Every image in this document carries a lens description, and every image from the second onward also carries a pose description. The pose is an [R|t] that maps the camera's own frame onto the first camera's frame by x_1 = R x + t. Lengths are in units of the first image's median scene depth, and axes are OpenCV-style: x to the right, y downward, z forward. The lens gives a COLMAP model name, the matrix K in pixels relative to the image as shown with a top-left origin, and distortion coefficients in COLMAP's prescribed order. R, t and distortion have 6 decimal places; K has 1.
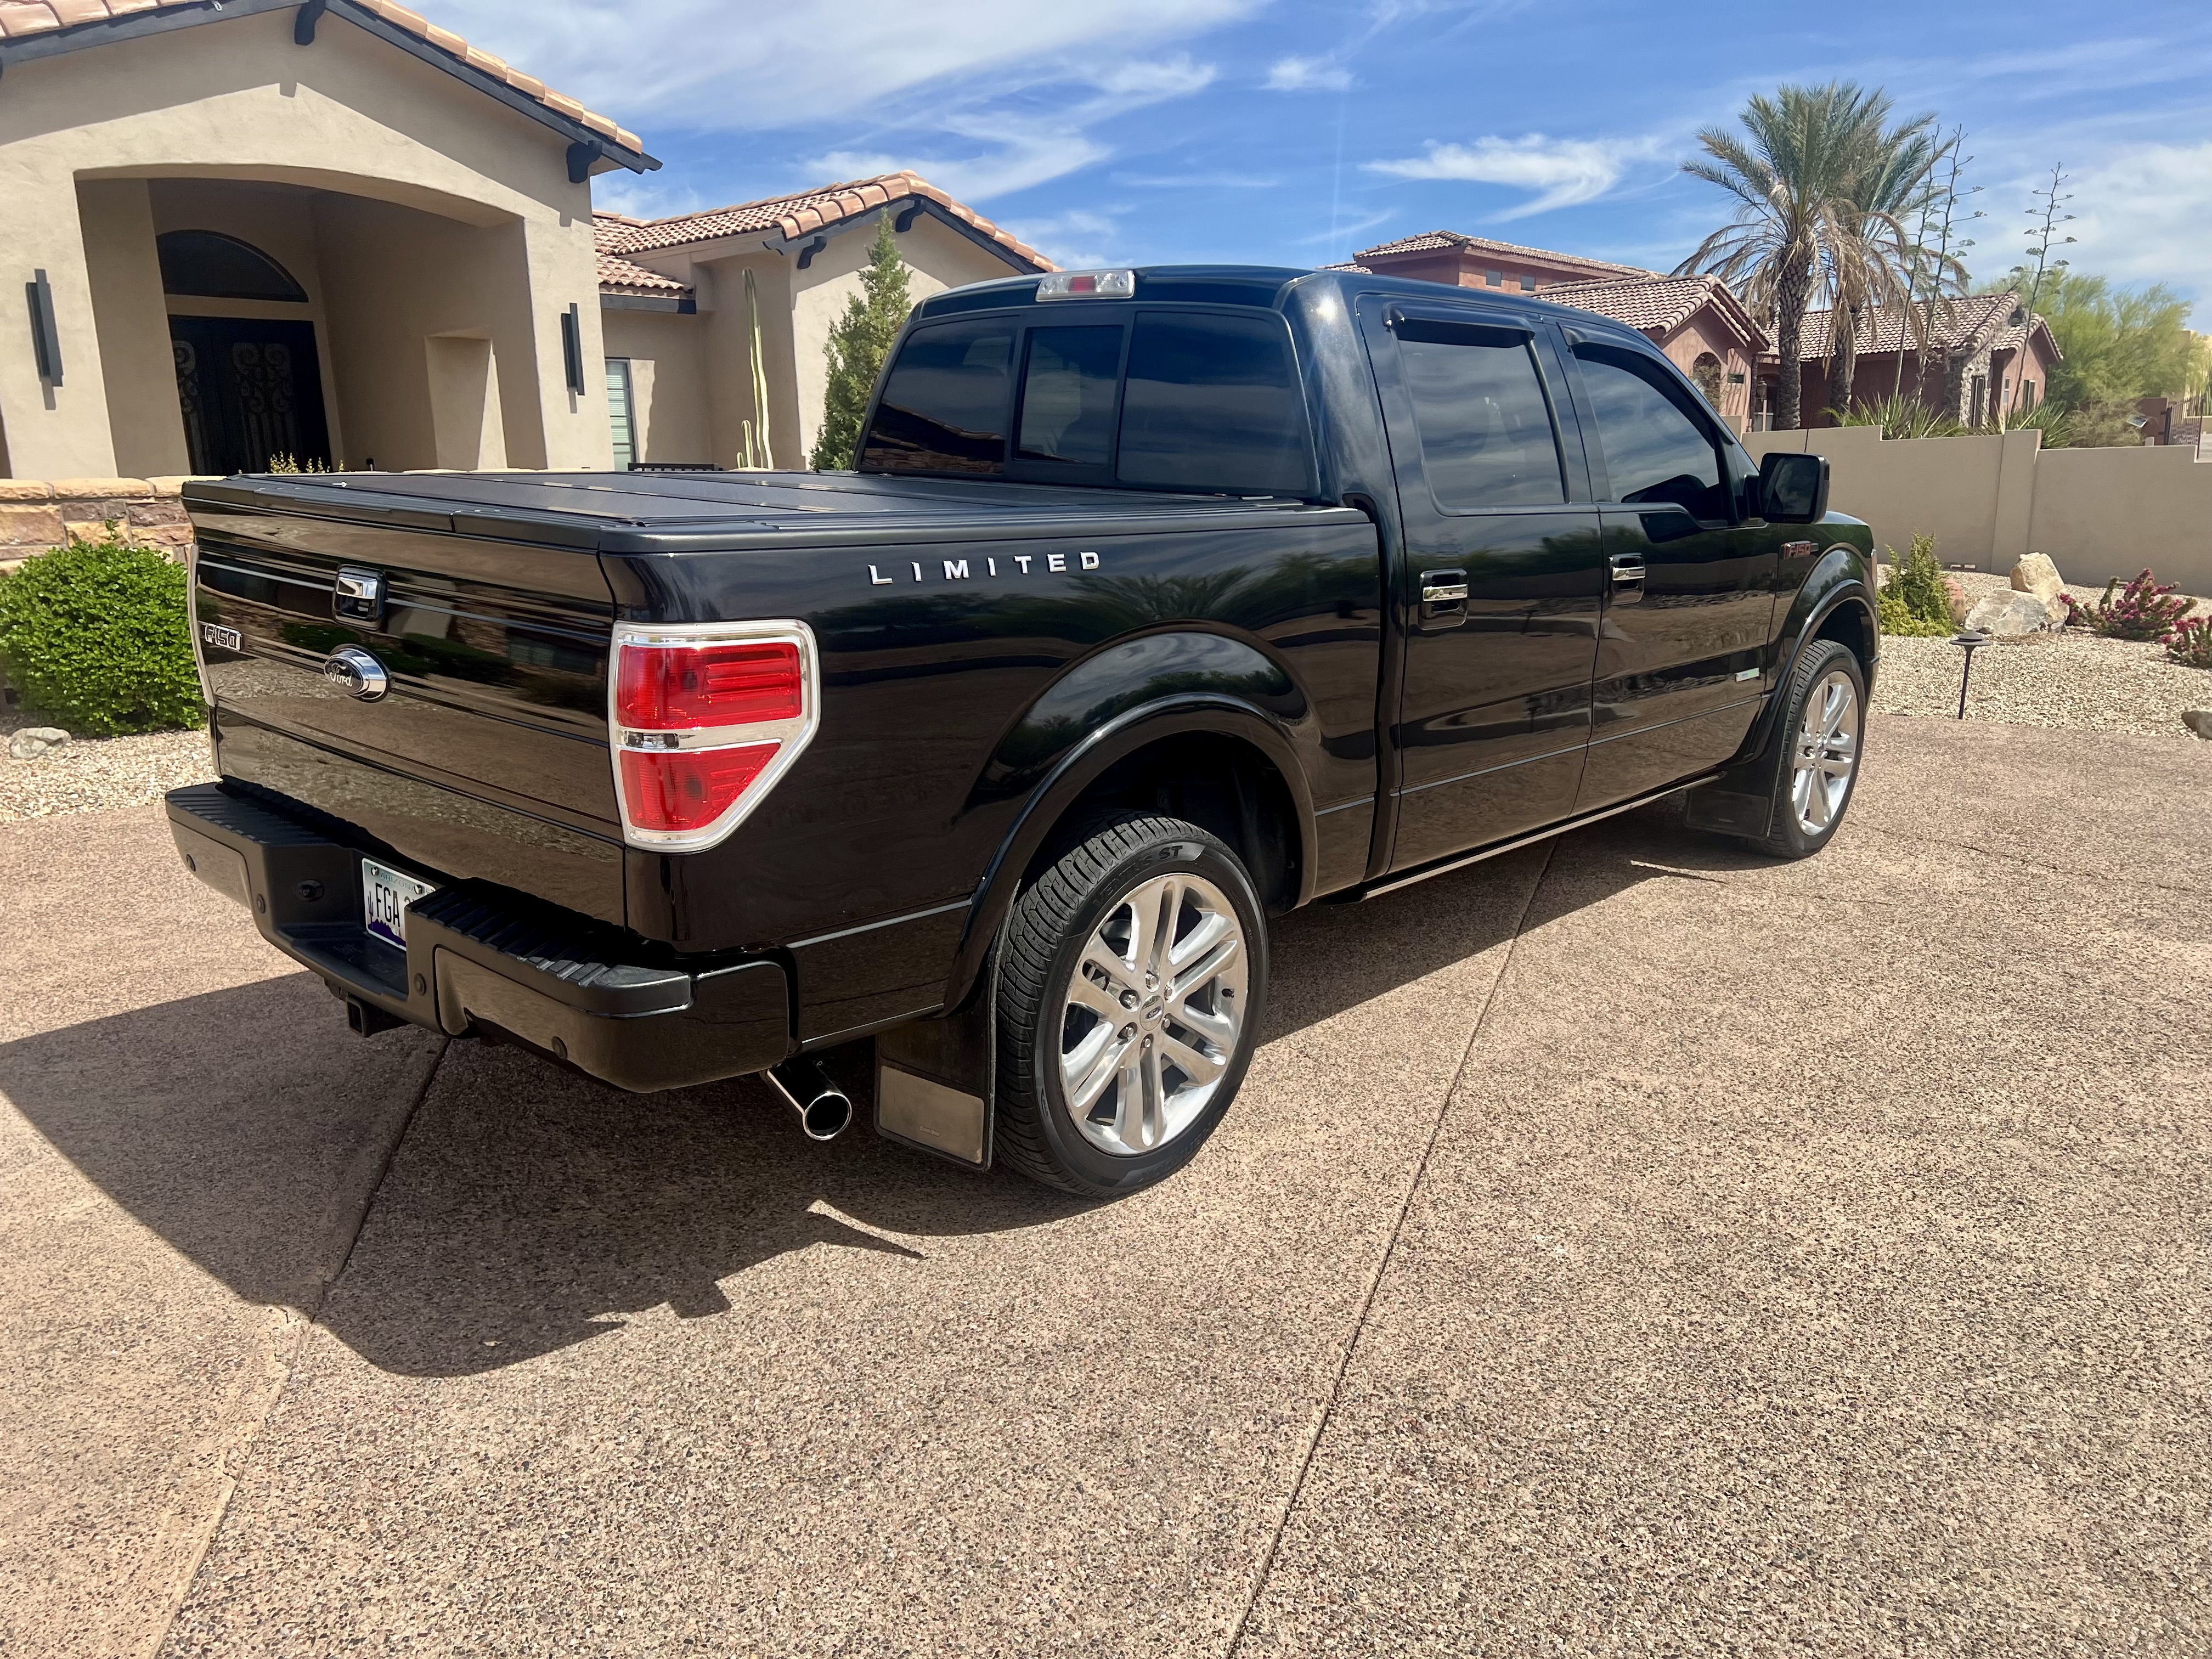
lens RADIAL K [[1661.0, 0, 1115.5], [0, 1661.0, 823.2], [0, 0, 1]] dist [0.057737, -0.067331]
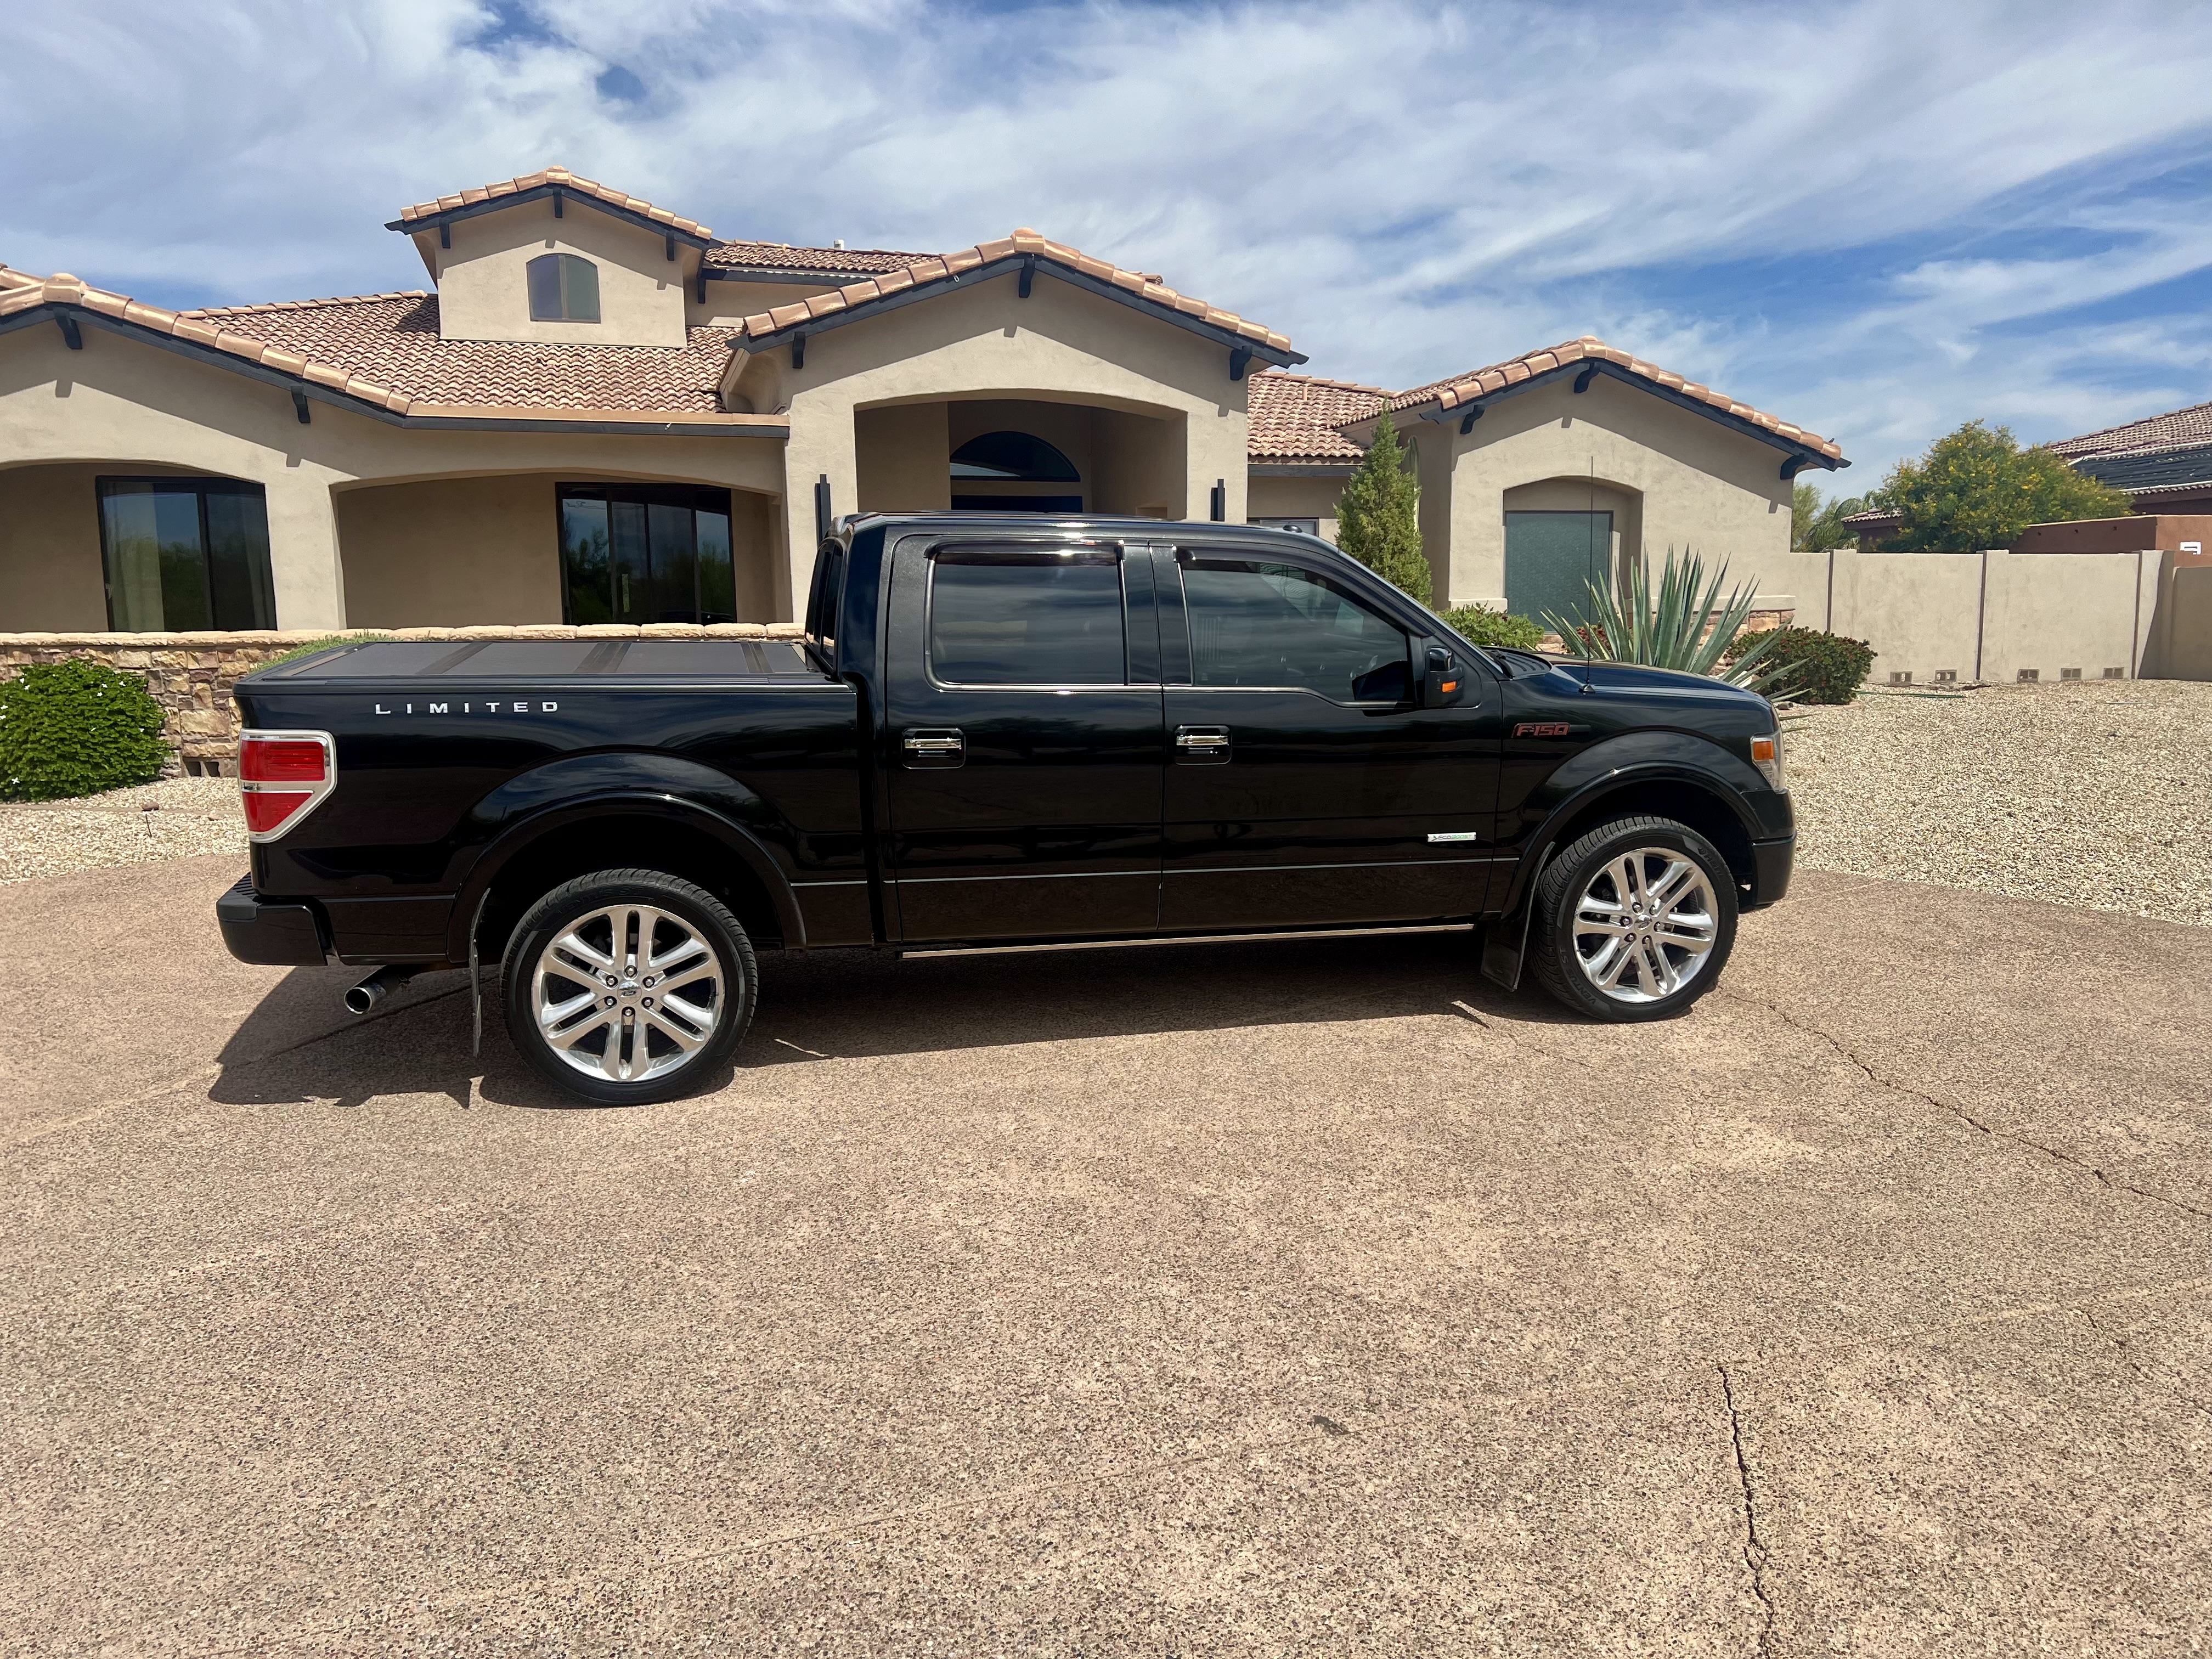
lens RADIAL K [[1661.0, 0, 1118.4], [0, 1661.0, 836.0], [0, 0, 1]] dist [0.057737, -0.067331]
pose [[0.832700, 0.088231, -0.546650, 0.374218], [-0.124204, 0.991830, -0.029112, -0.013279], [0.539615, 0.092138, 0.836855, -0.027135]]
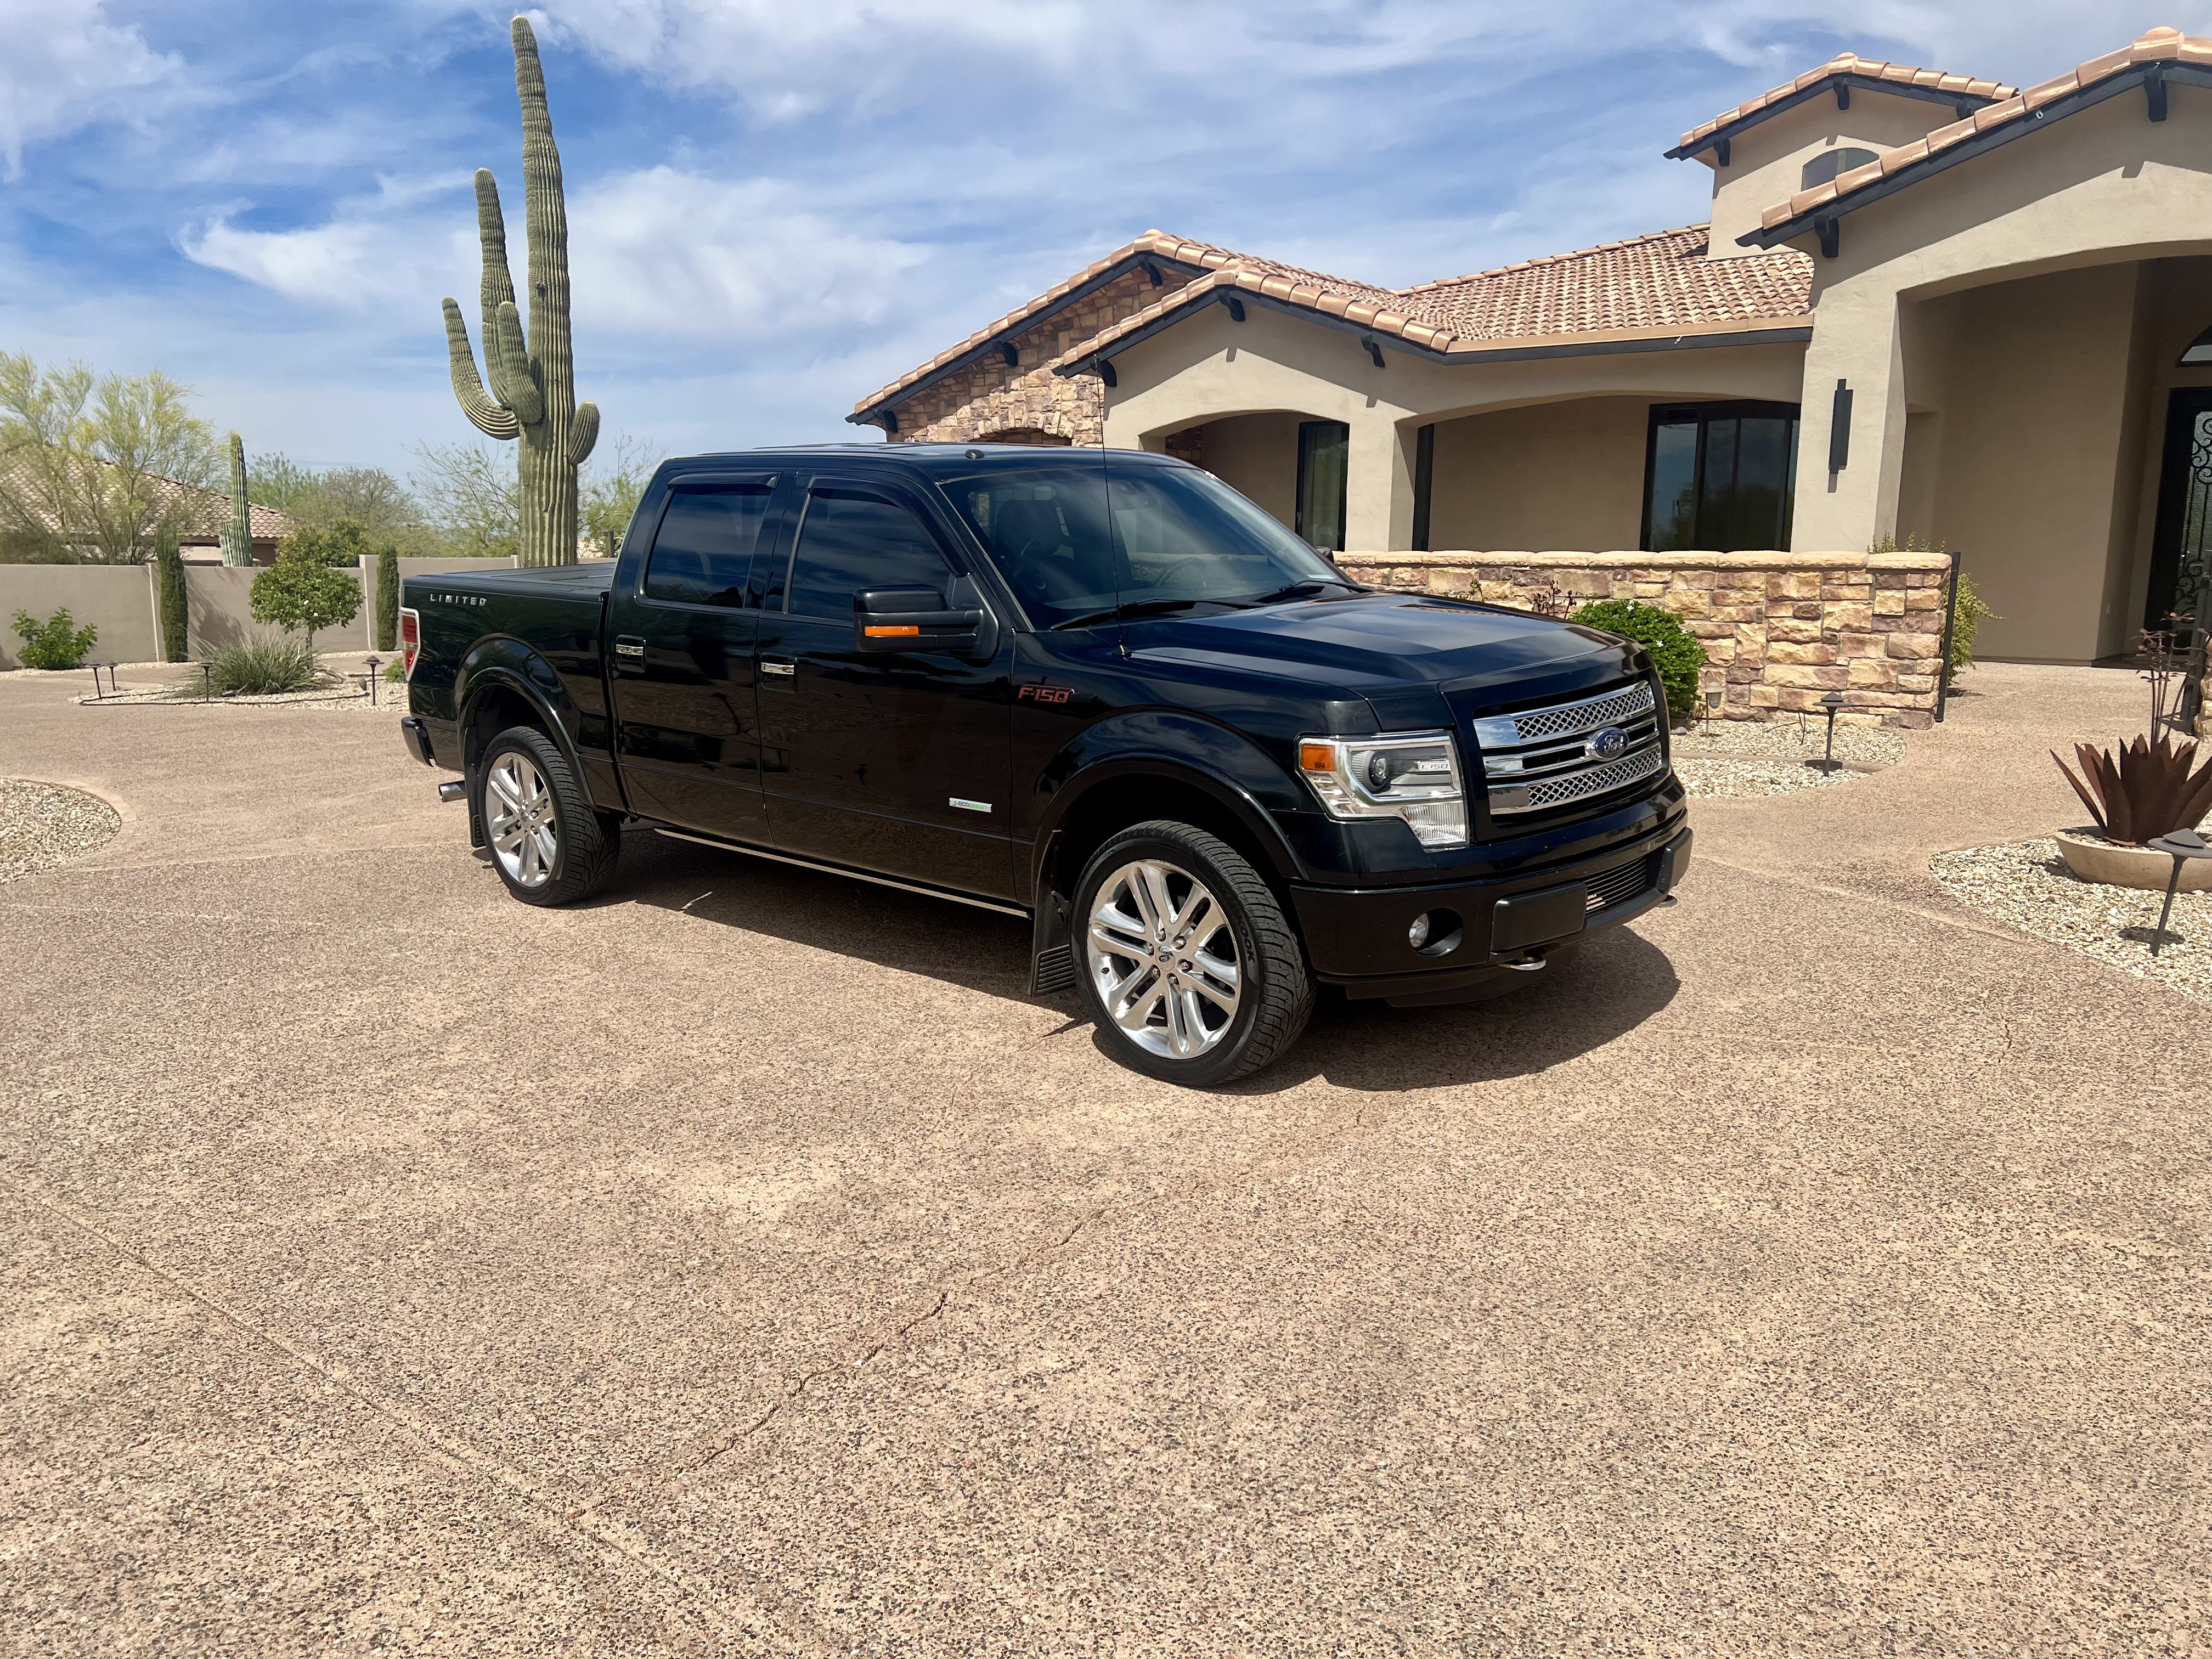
lens RADIAL K [[1661.0, 0, 1106.7], [0, 1661.0, 835.9], [0, 0, 1]] dist [0.057737, -0.067331]
pose [[0.003256, 0.198621, -0.980071, 0.629253], [-0.215246, 0.957242, 0.193280, -0.130283], [0.976554, 0.210327, 0.045870, 0.484751]]
